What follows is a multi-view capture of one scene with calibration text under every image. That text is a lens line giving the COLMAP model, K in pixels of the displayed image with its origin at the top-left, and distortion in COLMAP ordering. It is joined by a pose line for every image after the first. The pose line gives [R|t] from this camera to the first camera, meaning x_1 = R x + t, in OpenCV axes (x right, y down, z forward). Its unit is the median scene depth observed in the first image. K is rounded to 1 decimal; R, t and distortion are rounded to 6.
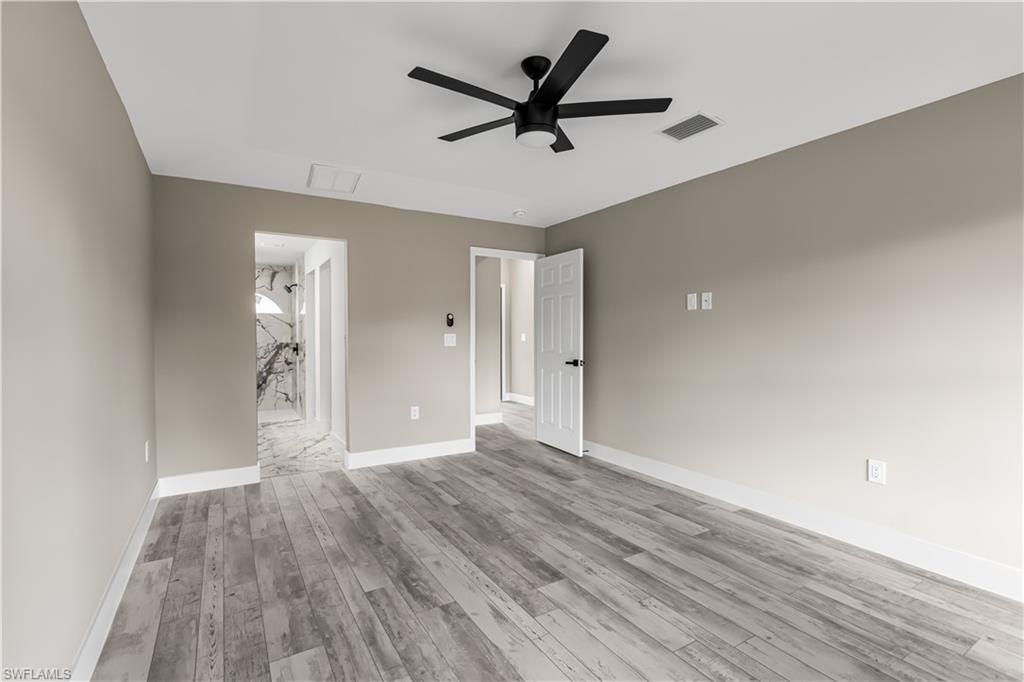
lens RADIAL K [[470.7, 0, 512.0], [0, 470.7, 341.0], [0, 0, 1]] dist [0.003416, -0.000186]
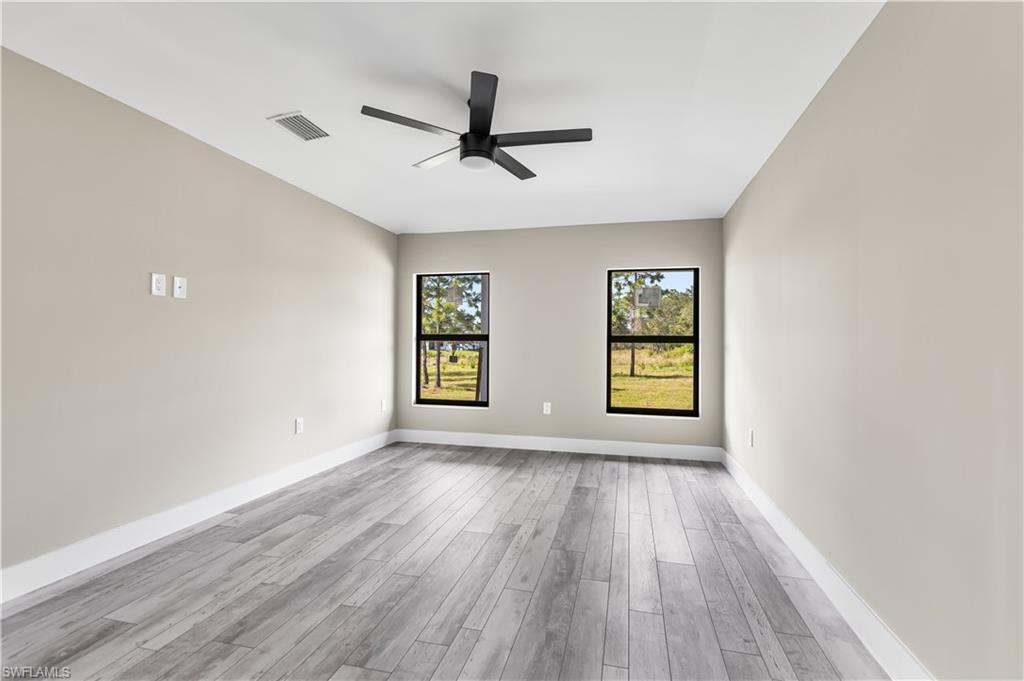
lens RADIAL K [[470.7, 0, 512.0], [0, 470.7, 340.5], [0, 0, 1]] dist [0.003416, -0.000186]
pose [[-0.698430, -0.001875, 0.715676, -0.637514], [0.005526, 0.999953, 0.008012, 0.002197], [-0.715657, 0.009551, -0.698387, 1.326496]]
